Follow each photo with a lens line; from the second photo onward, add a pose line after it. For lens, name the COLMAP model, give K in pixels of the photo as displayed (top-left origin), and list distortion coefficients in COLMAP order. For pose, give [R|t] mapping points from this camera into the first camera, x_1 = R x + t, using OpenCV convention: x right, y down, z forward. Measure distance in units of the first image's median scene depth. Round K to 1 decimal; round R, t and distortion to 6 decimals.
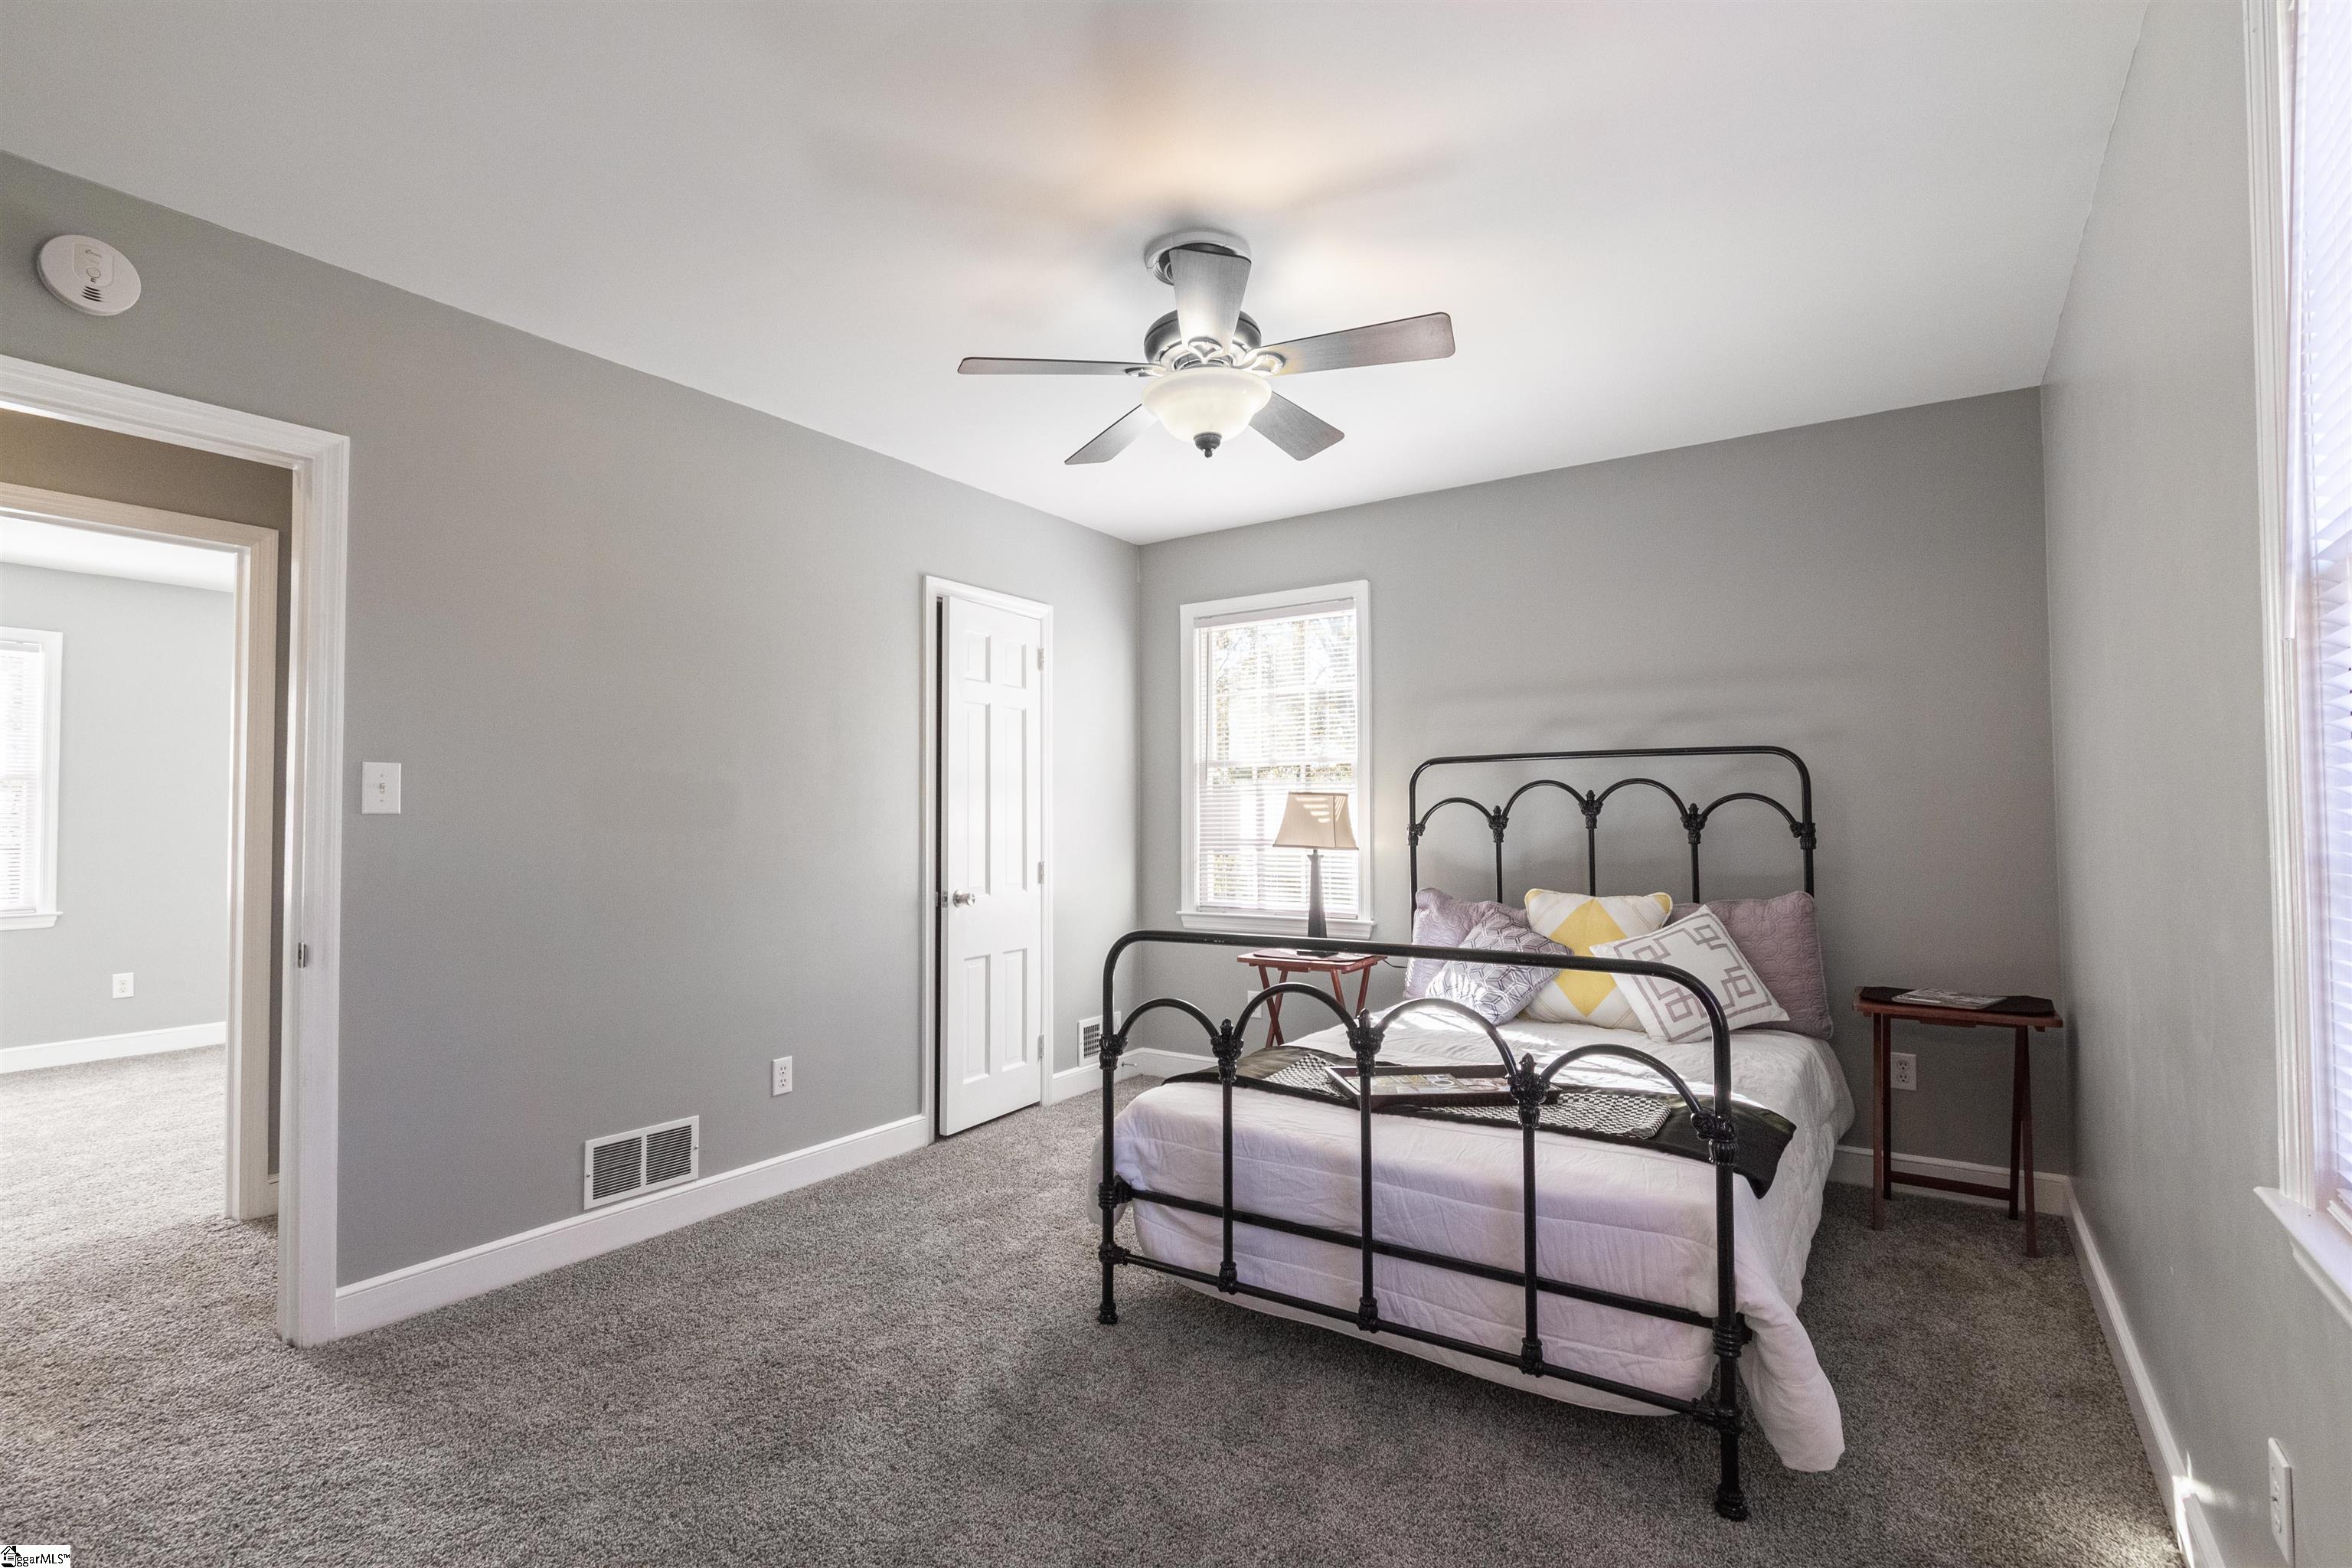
lens RADIAL K [[1104.5, 0, 1168.0], [0, 1104.5, 789.1], [0, 0, 1]] dist [0.006074, -0.005560]
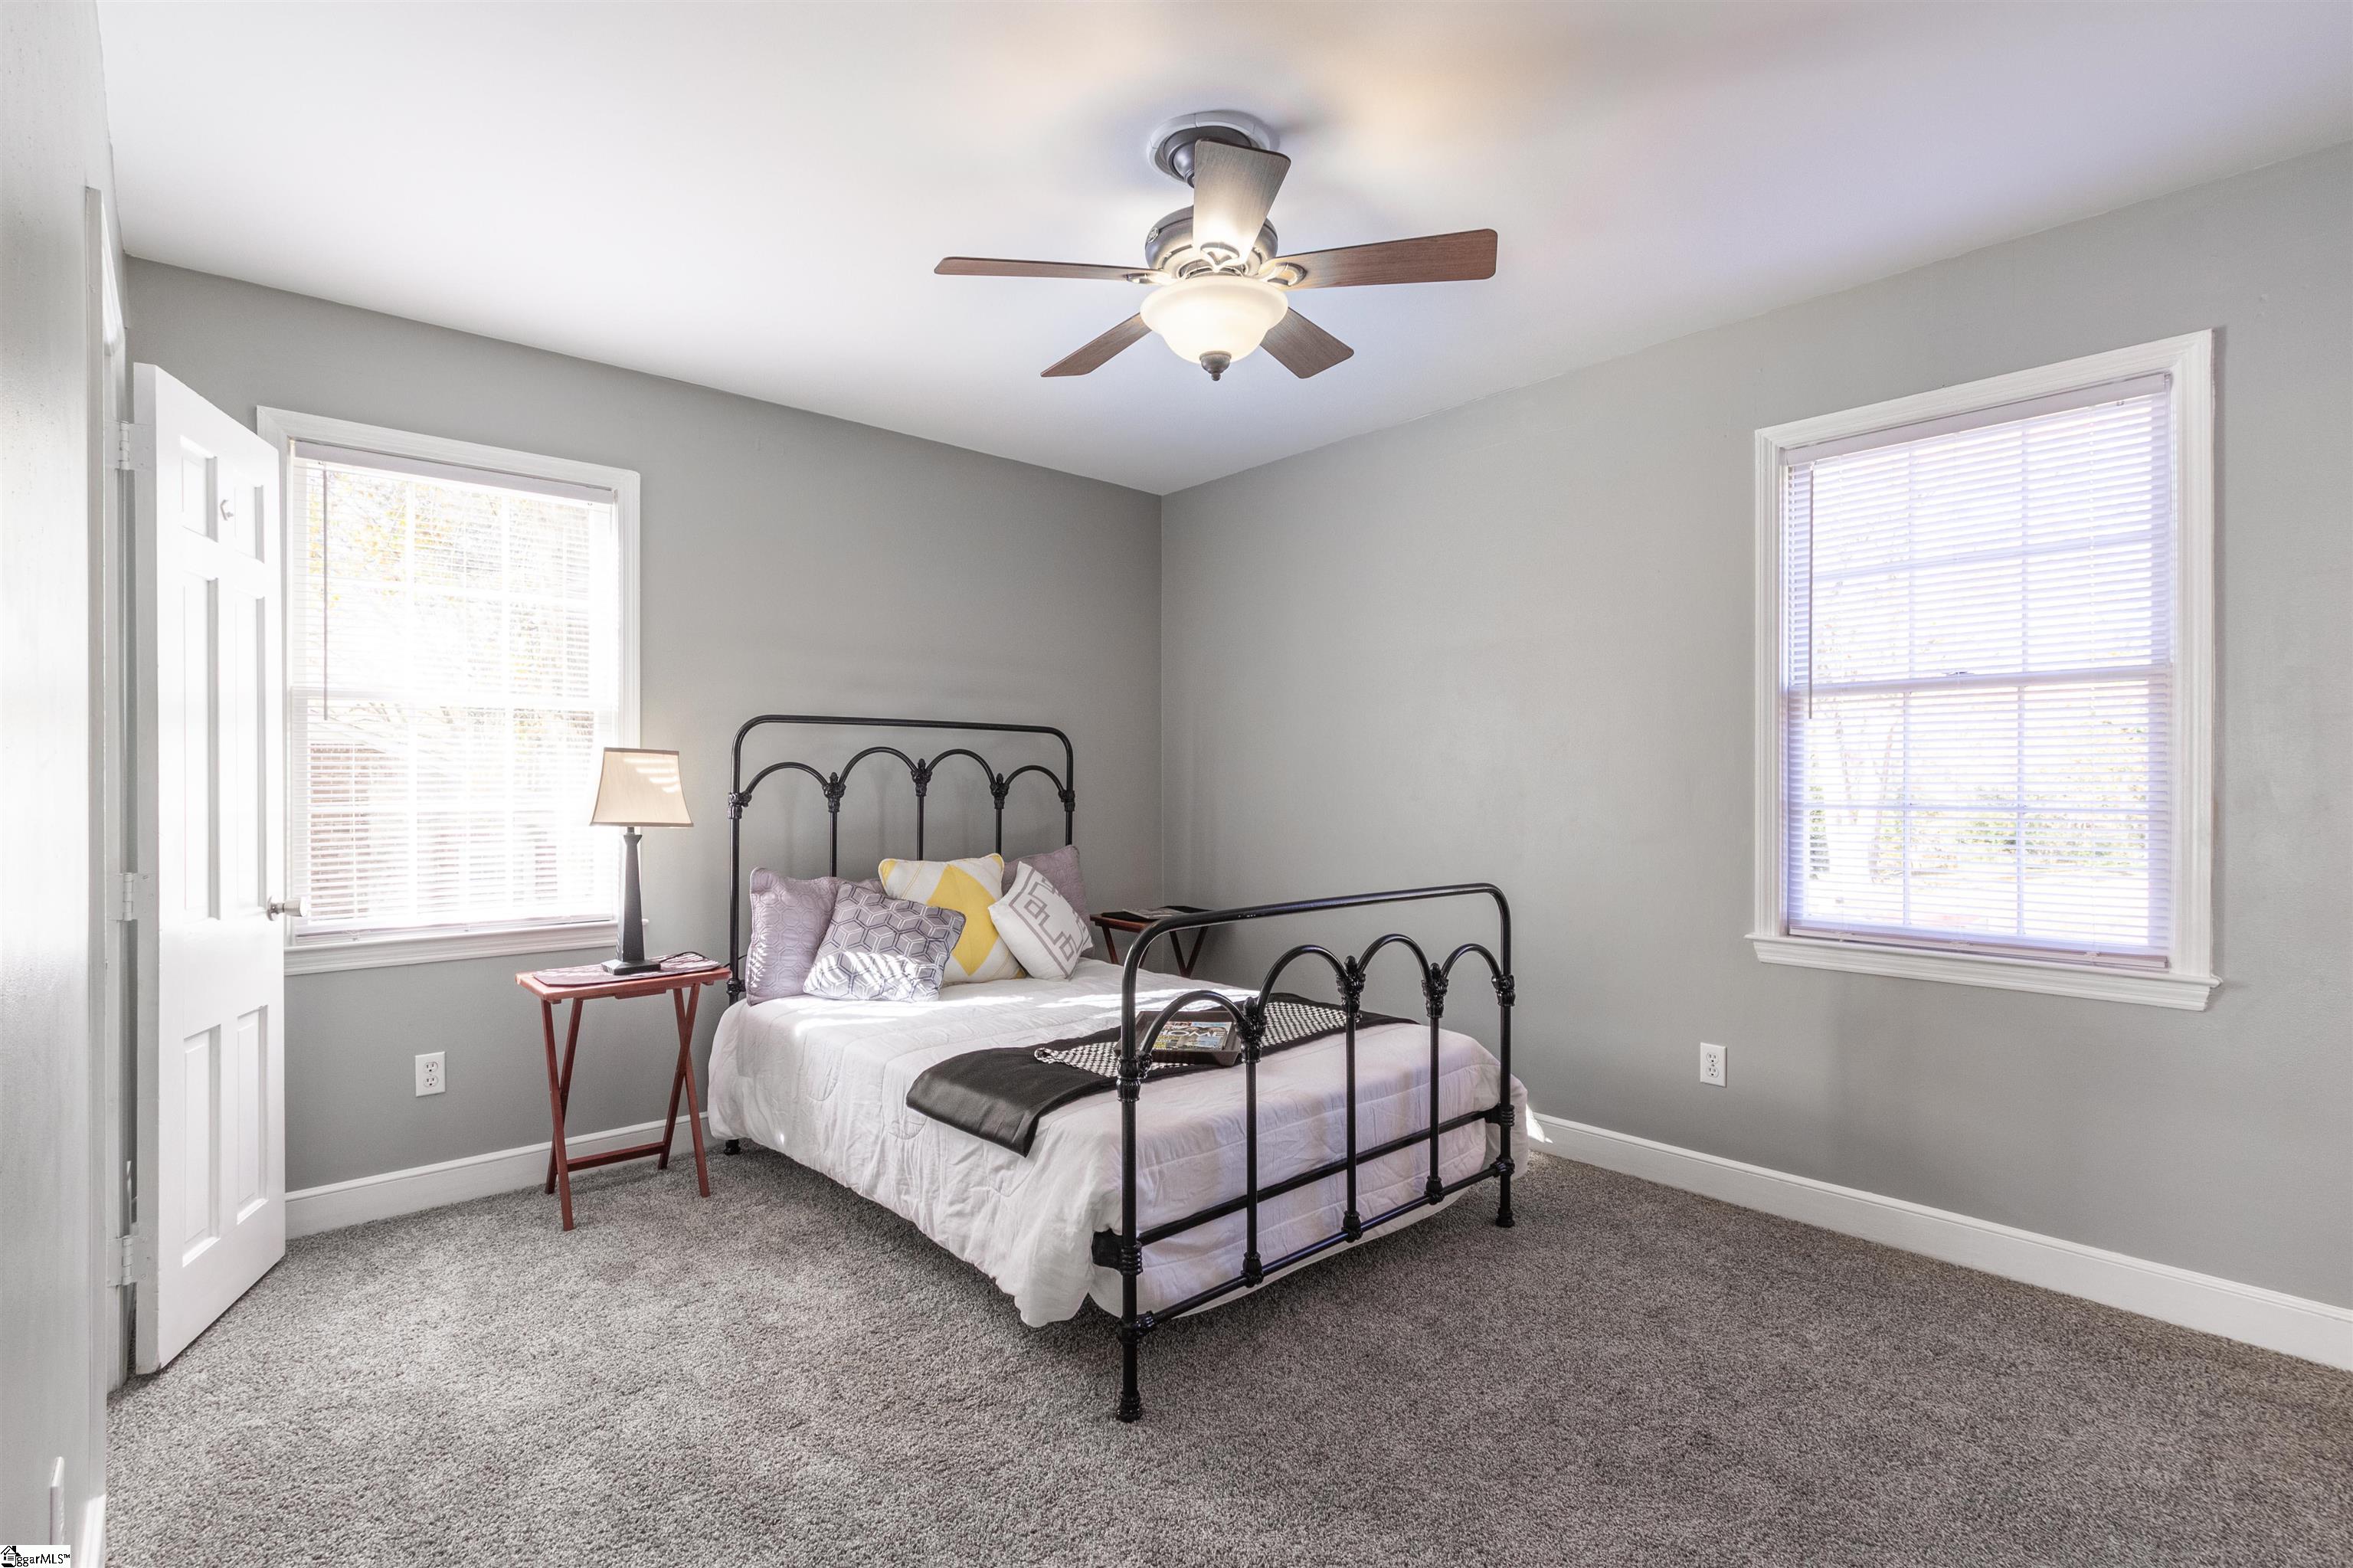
lens RADIAL K [[1105.0, 0, 1168.5], [0, 1105.0, 789.1], [0, 0, 1]] dist [0.006074, -0.005560]
pose [[0.244239, -0.001439, 0.969714, -0.567316], [-0.024976, 0.999658, 0.007774, 0.016430], [-0.969393, -0.026118, 0.244119, 0.546005]]
